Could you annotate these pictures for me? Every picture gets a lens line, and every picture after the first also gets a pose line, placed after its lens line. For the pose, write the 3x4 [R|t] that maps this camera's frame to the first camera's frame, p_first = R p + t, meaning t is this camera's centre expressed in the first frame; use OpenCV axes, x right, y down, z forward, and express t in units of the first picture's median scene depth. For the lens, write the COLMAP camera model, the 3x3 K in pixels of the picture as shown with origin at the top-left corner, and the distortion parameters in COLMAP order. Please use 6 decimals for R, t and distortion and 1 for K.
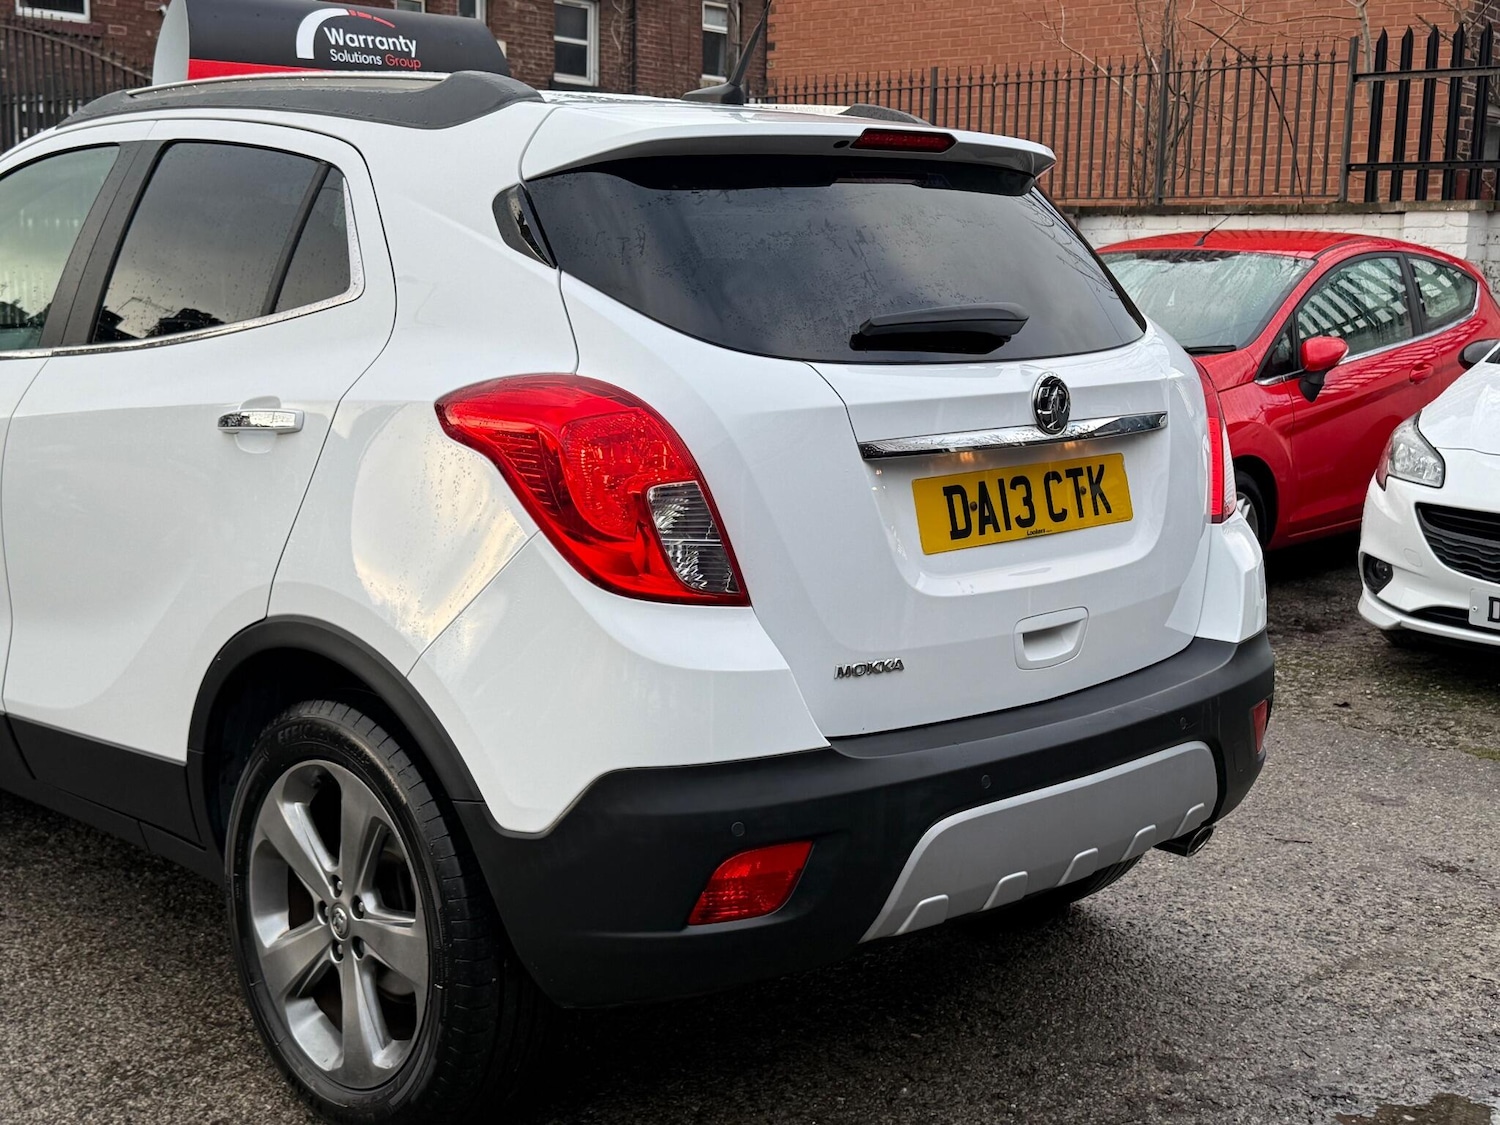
lens RADIAL K [[1988.1, 0, 770.4], [0, 1988.1, 567.2], [0, 0, 1]] dist [0.235145, -0.582508]
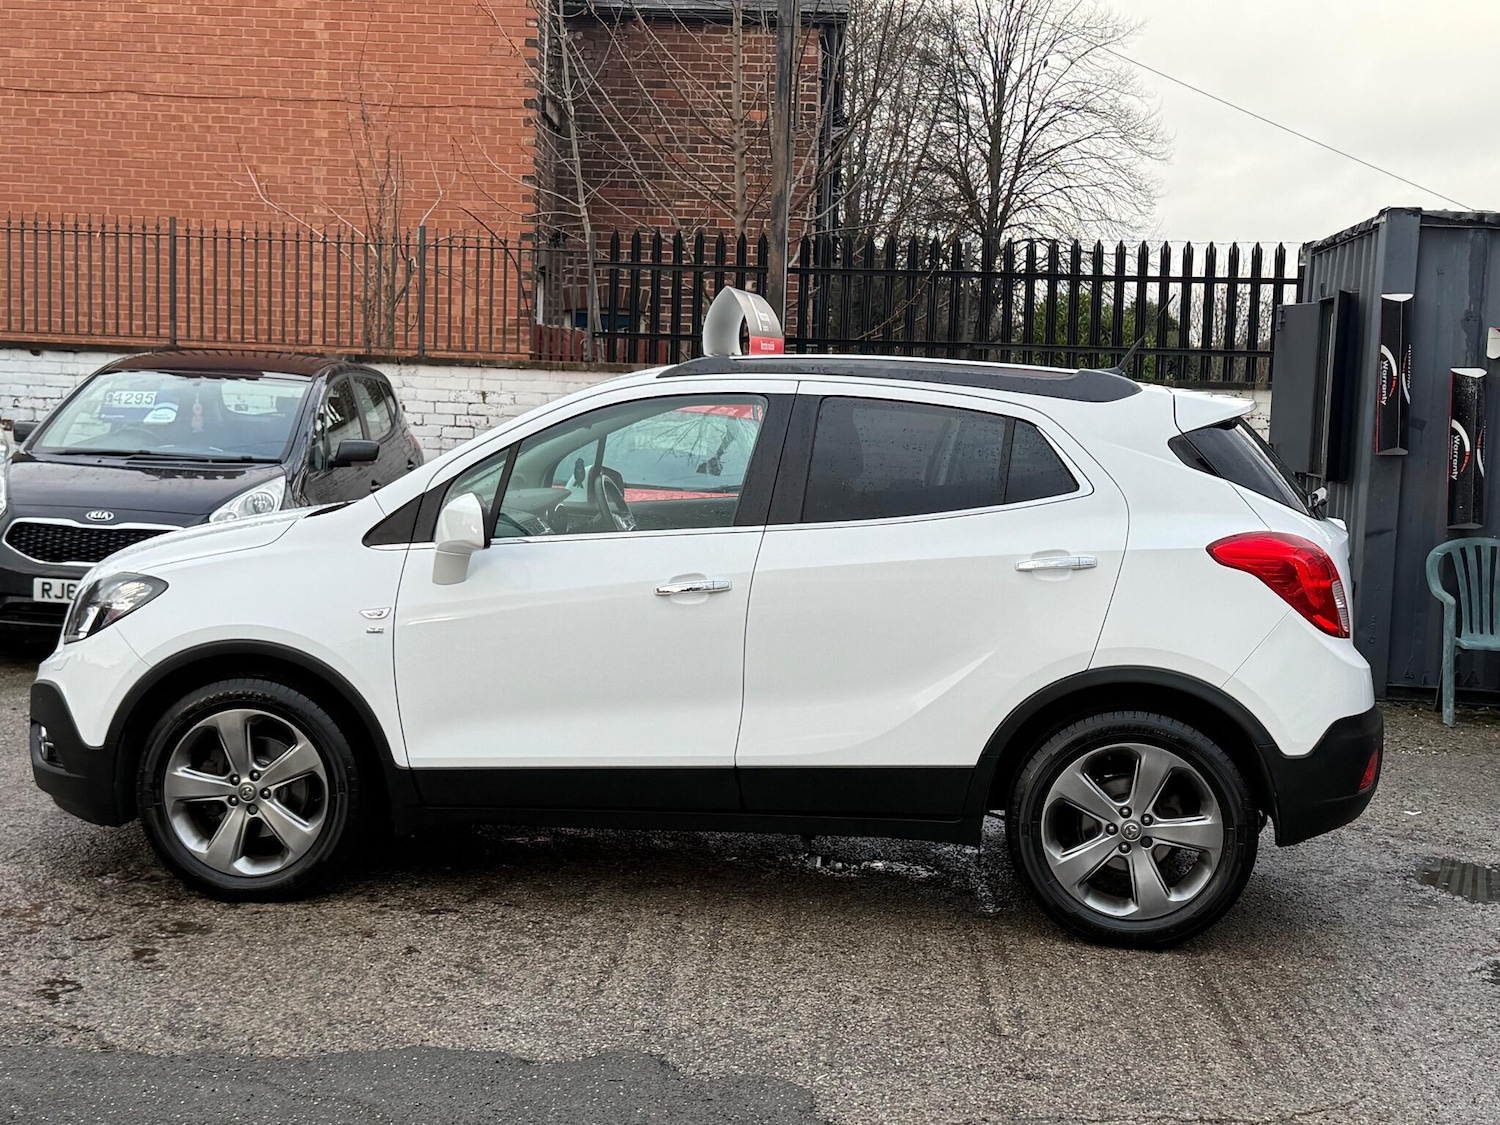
lens RADIAL K [[2150.8, 0, 821.0], [0, 2150.8, 563.5], [0, 0, 1]] dist [0.246721, -0.575062]
pose [[0.753503, -0.046824, 0.655775, -1.626995], [0.081878, 0.996378, -0.022936, -0.043713], [-0.652326, 0.070976, 0.754608, -0.314871]]
